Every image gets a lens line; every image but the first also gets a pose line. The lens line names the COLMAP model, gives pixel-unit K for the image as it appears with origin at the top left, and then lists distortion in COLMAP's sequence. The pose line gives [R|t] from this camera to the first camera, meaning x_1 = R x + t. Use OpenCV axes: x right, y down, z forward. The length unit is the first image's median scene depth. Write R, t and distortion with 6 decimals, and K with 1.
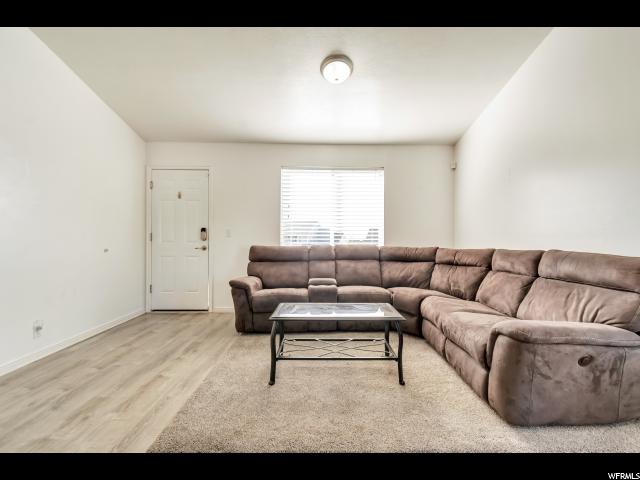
lens RADIAL K [[286.1, 0, 320.0], [0, 286.1, 240.0], [0, 0, 1]] dist [-0.002878, -0.000400]
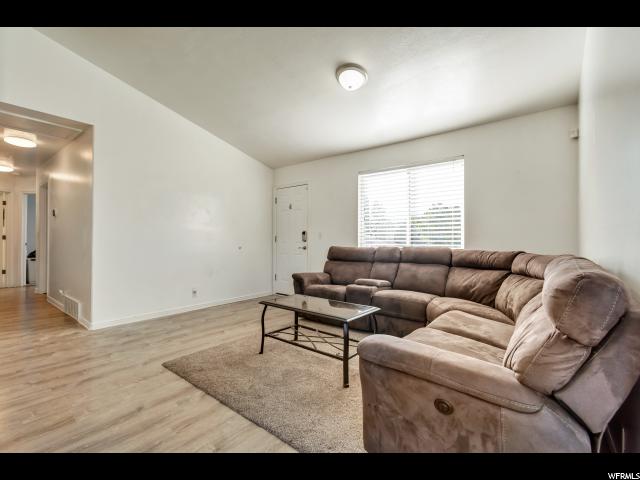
lens RADIAL K [[286.1, 0, 320.0], [0, 286.1, 240.0], [0, 0, 1]] dist [-0.002878, -0.000400]
pose [[0.773500, -0.000158, -0.633796, 0.728866], [-0.004987, 0.999967, -0.006335, 0.003524], [0.633777, 0.008061, 0.773474, 0.150650]]
